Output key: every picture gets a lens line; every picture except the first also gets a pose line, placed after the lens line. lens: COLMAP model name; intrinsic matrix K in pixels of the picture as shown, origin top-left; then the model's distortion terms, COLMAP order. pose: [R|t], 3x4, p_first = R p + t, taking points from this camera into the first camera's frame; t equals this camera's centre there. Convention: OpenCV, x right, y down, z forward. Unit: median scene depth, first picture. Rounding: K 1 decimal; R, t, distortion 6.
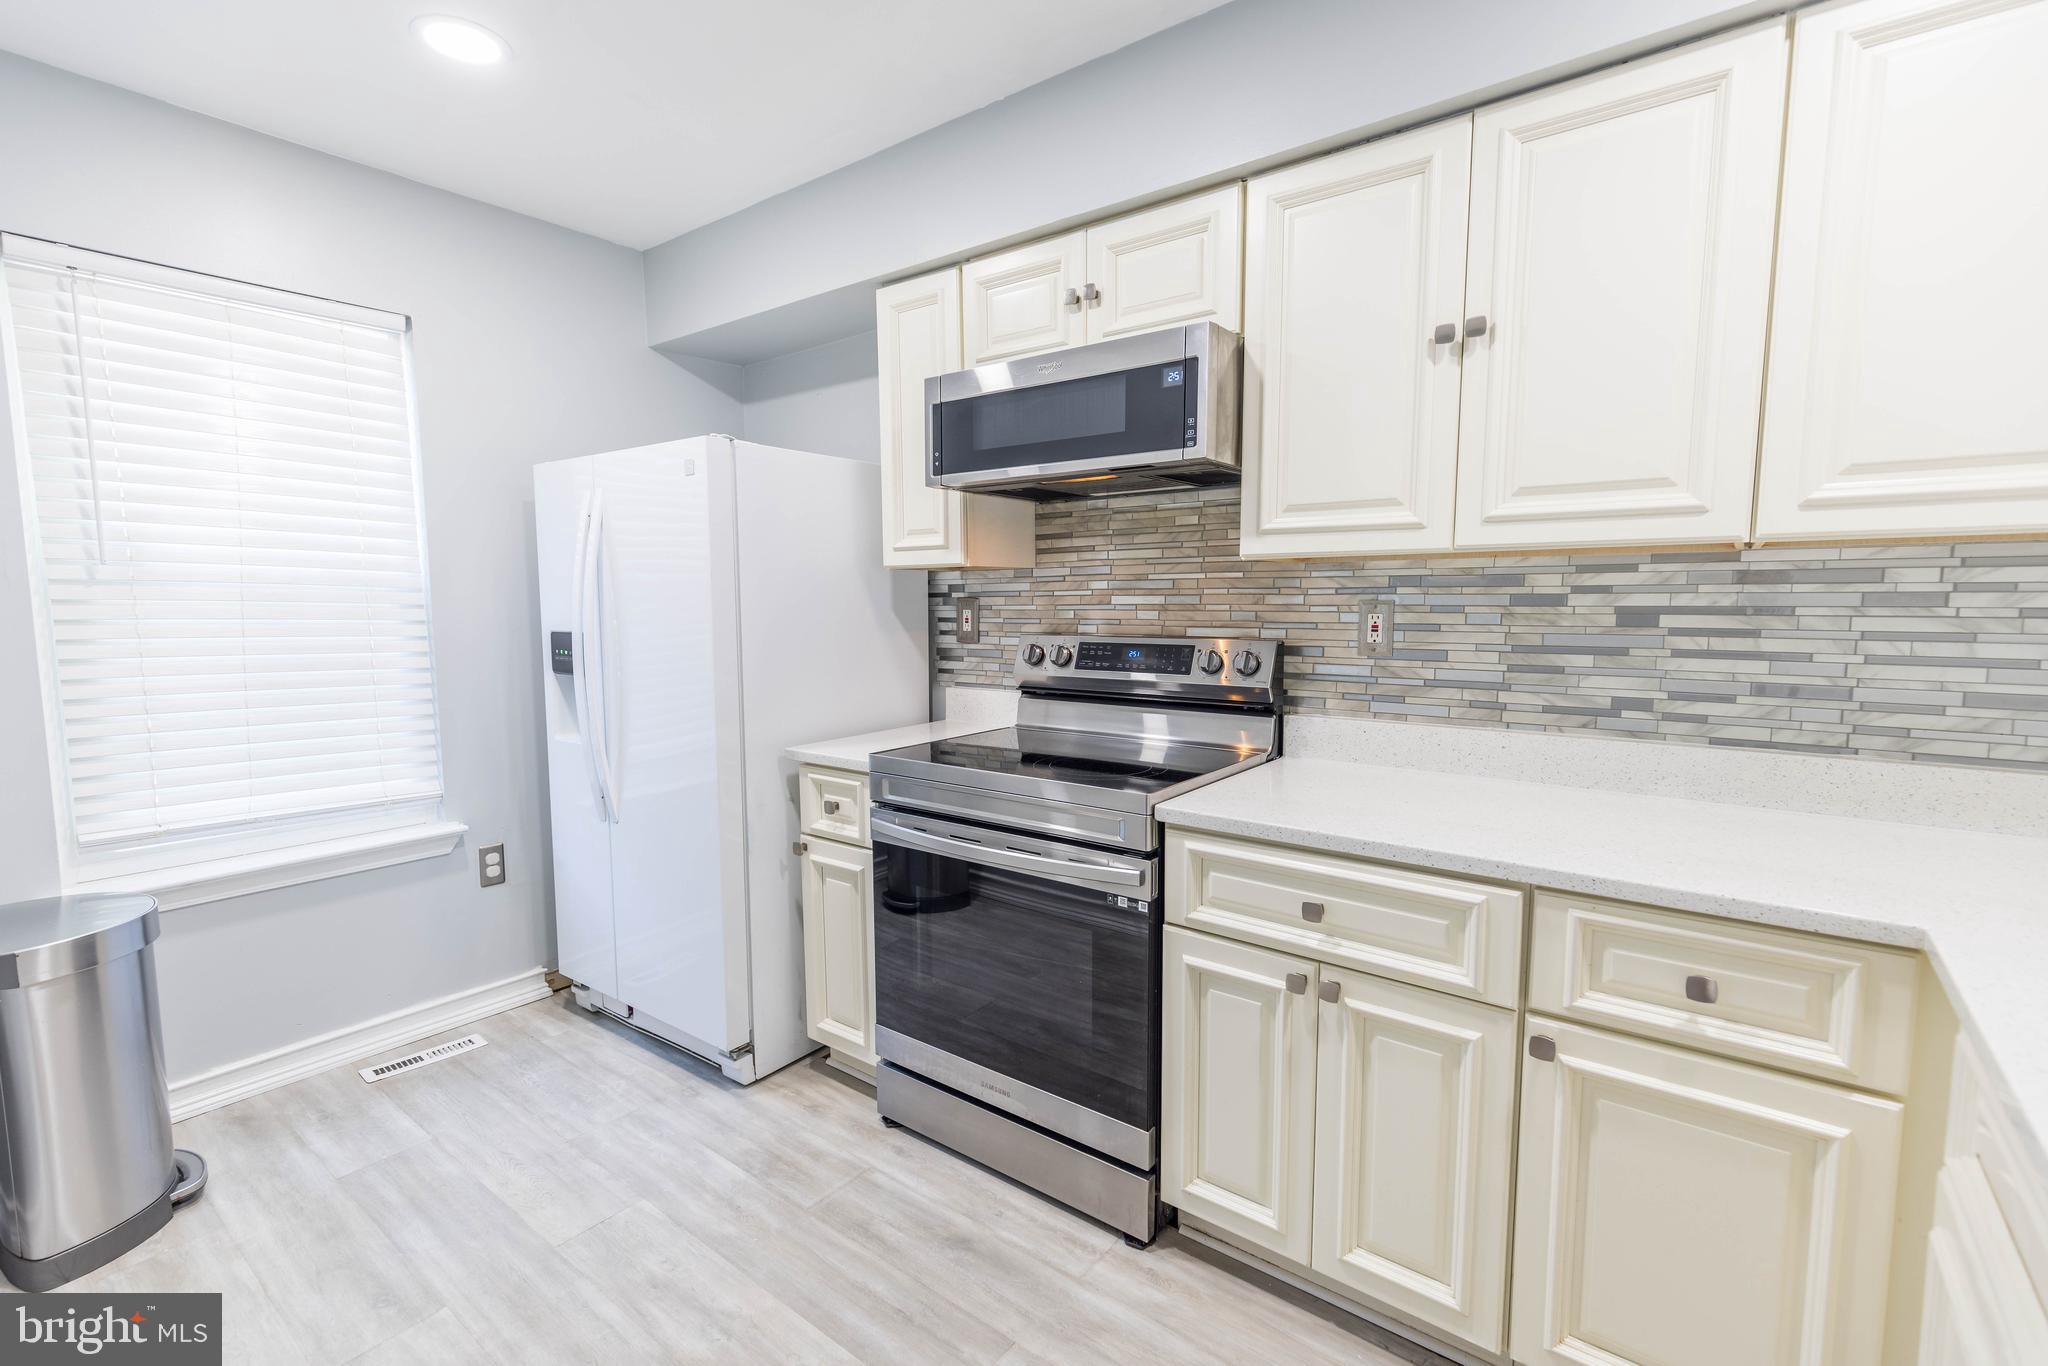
lens RADIAL K [[920.3, 0, 1016.5], [0, 920.3, 692.8], [0, 0, 1]] dist [0.019540, -0.000290]
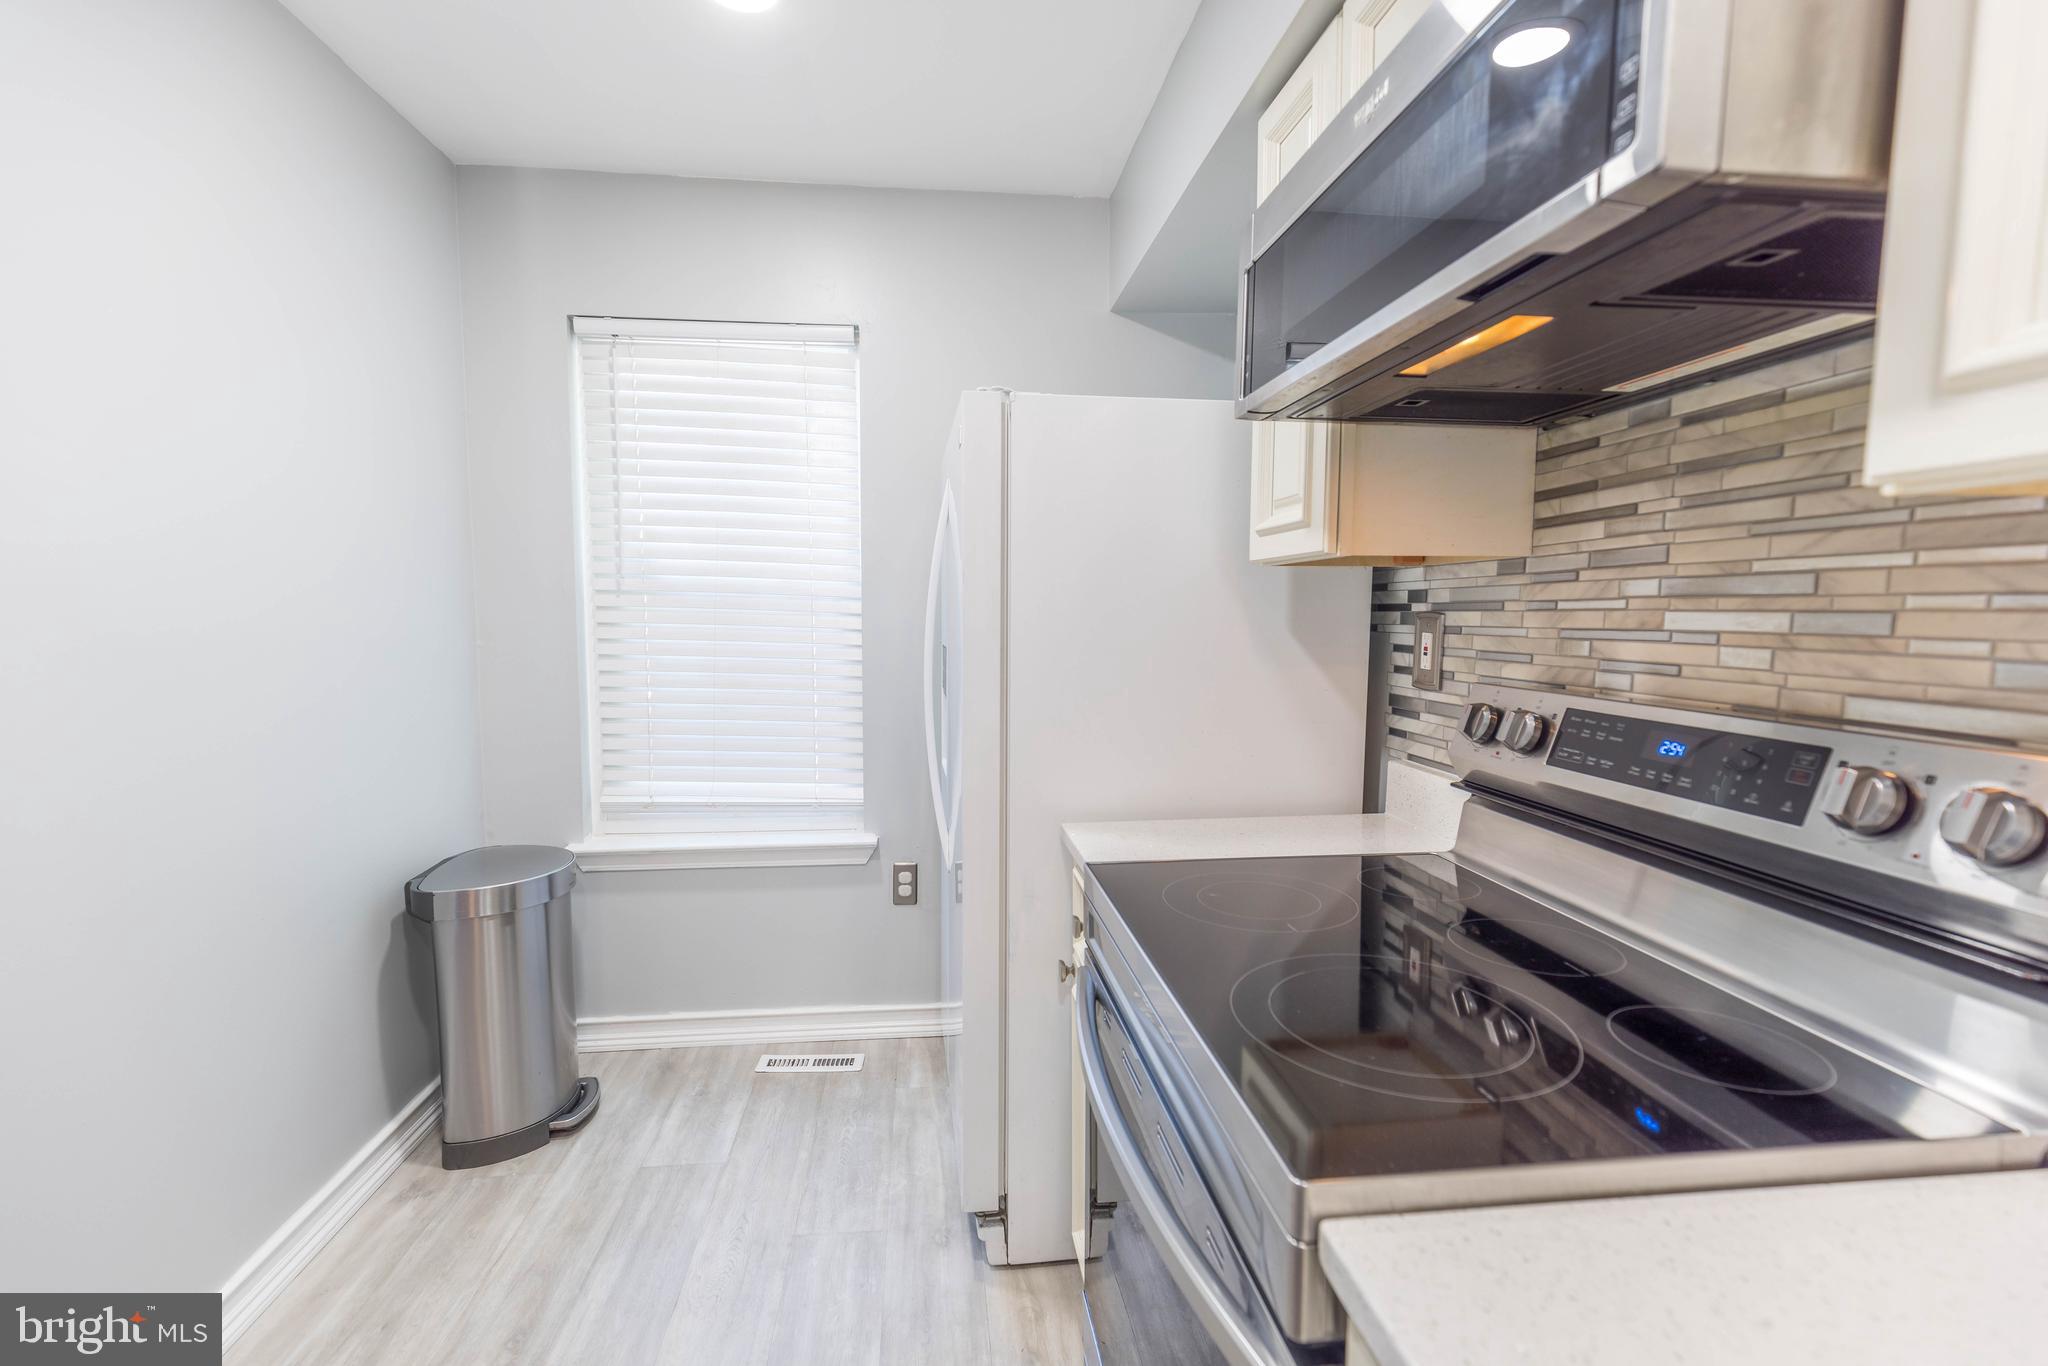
lens RADIAL K [[920.3, 0, 1016.5], [0, 920.3, 692.8], [0, 0, 1]] dist [0.019540, -0.000290]
pose [[0.694346, 0.074680, -0.715756, 0.204788], [-0.082671, 0.996294, 0.023752, -0.048954], [0.714877, 0.042681, 0.697947, 0.445740]]
